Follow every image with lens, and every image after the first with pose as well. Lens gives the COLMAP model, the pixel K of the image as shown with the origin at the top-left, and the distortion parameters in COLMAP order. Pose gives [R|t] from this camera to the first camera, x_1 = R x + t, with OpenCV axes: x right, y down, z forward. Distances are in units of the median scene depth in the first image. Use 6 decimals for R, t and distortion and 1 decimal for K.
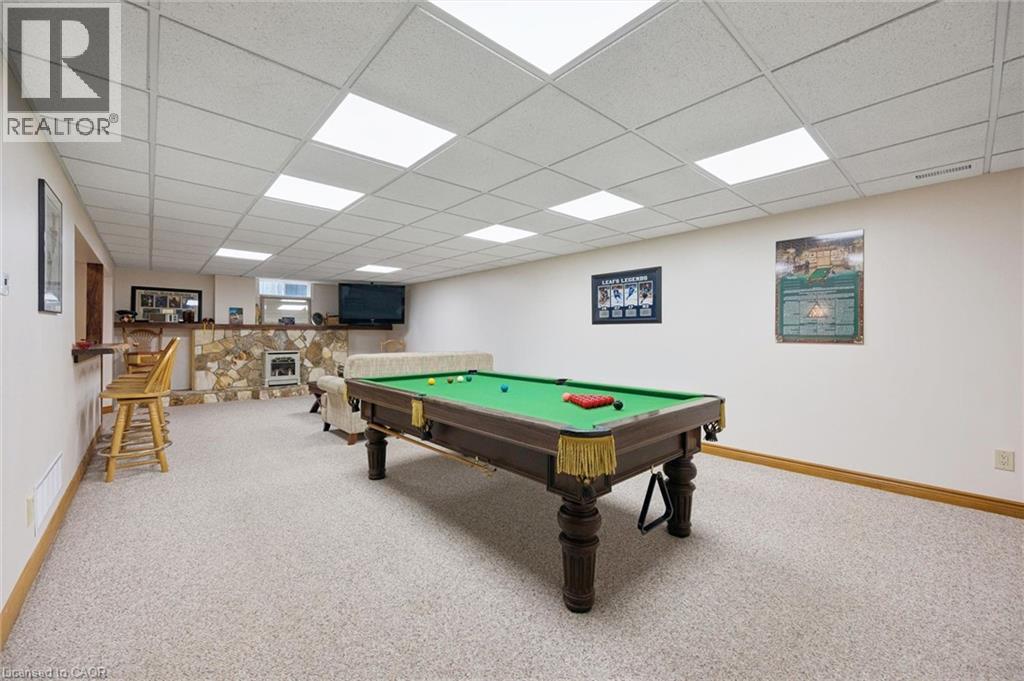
lens RADIAL K [[408.3, 0, 511.8], [0, 408.3, 335.7], [0, 0, 1]] dist [0.001401, 0.000003]
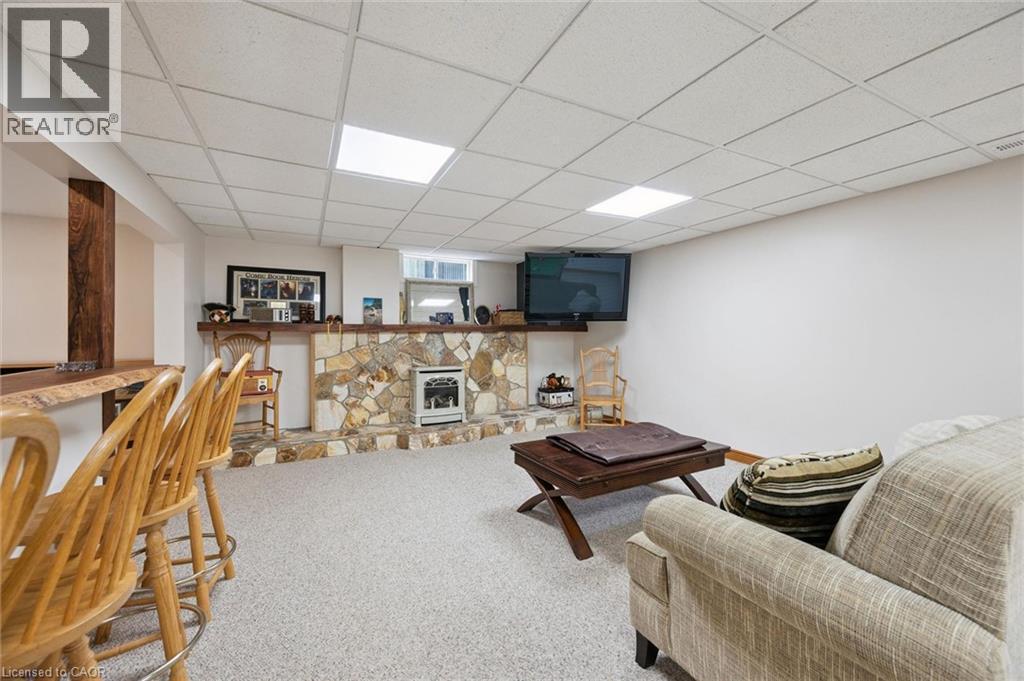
lens RADIAL K [[408.3, 0, 513.8], [0, 408.3, 342.7], [0, 0, 1]] dist [0.001401, 0.000003]
pose [[0.968543, -0.000989, -0.248844, -0.319127], [0.004586, 0.999893, 0.013876, -0.007855], [0.248804, -0.014581, 0.968444, 0.460545]]
